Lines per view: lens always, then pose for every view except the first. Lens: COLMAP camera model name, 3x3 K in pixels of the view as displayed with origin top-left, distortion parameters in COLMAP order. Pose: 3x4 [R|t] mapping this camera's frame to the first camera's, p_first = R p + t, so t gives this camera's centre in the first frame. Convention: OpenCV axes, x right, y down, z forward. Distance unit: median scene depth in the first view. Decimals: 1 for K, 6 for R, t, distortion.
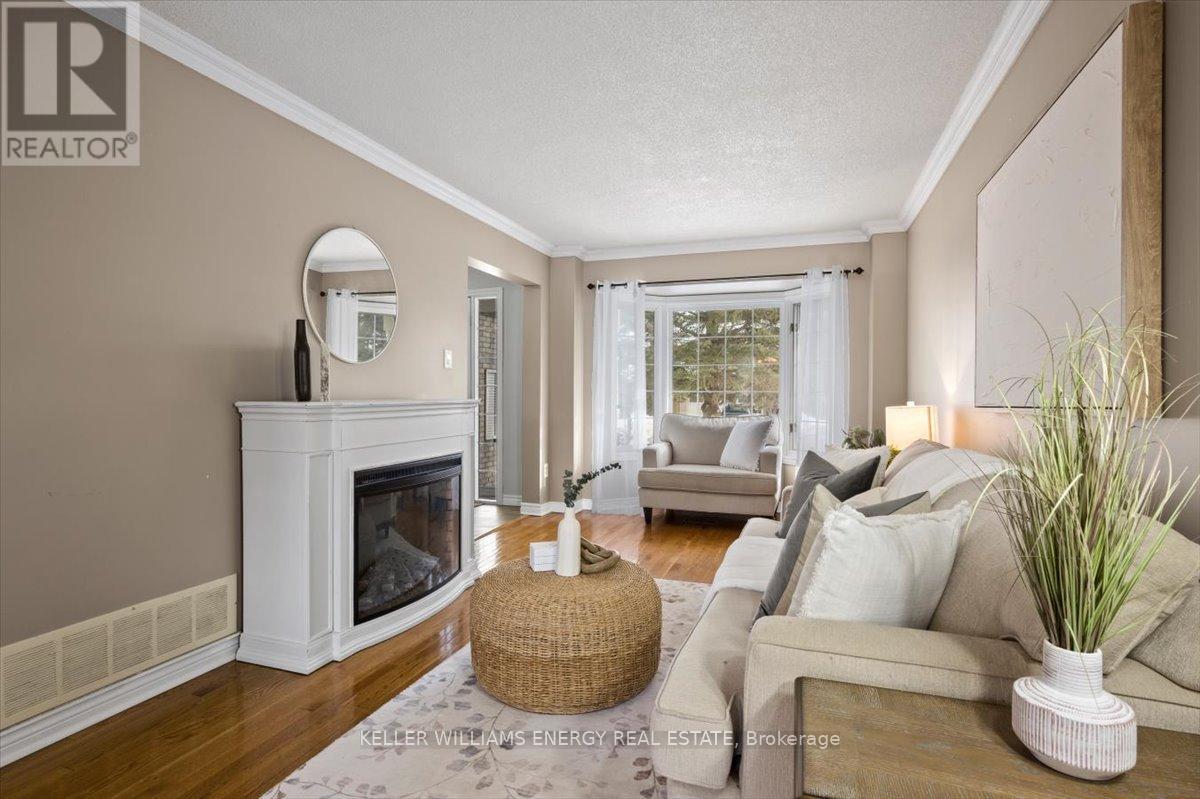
lens RADIAL K [[591.7, 0, 600.0], [0, 591.7, 386.7], [0, 0, 1]] dist [0.001864, 0.000653]
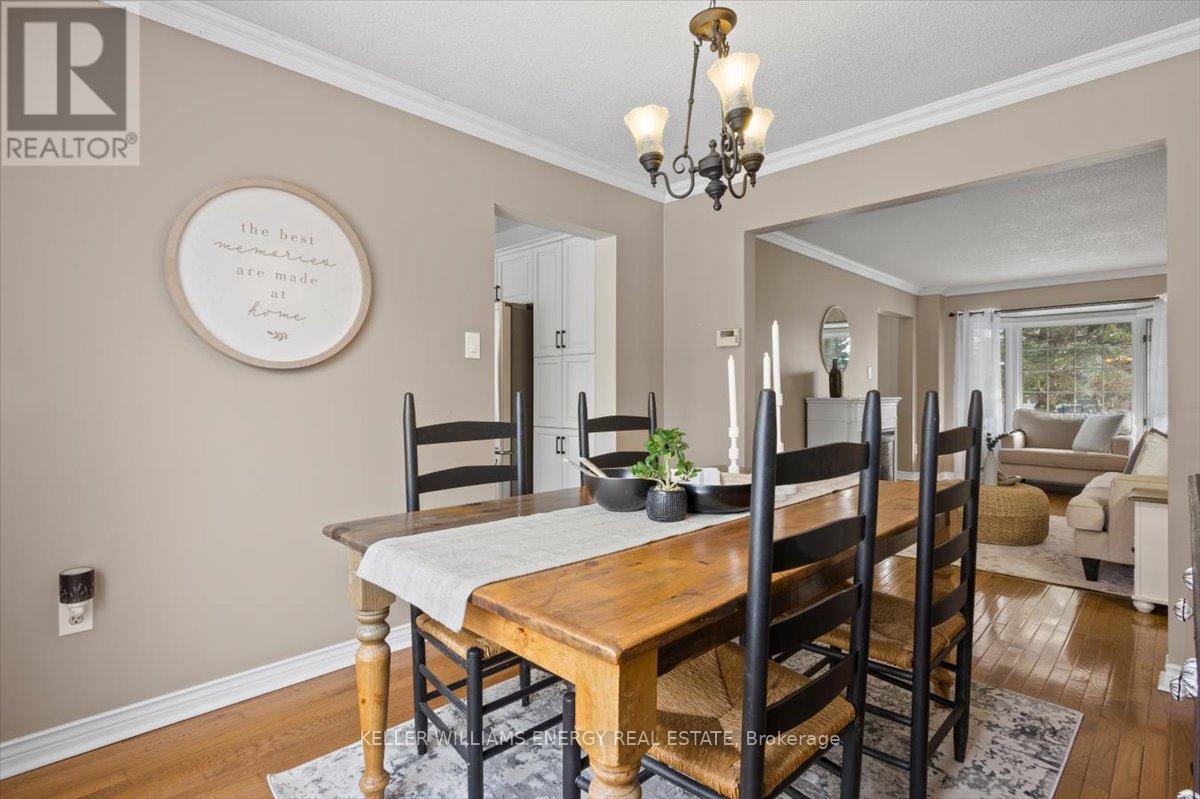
lens RADIAL K [[591.7, 0, 600.0], [0, 591.7, 386.7], [0, 0, 1]] dist [0.001864, 0.000653]
pose [[0.903526, -0.008080, -0.428457, -0.169820], [0.007564, 0.999967, -0.002907, -0.006812], [0.428467, -0.000614, 0.903557, -0.598272]]
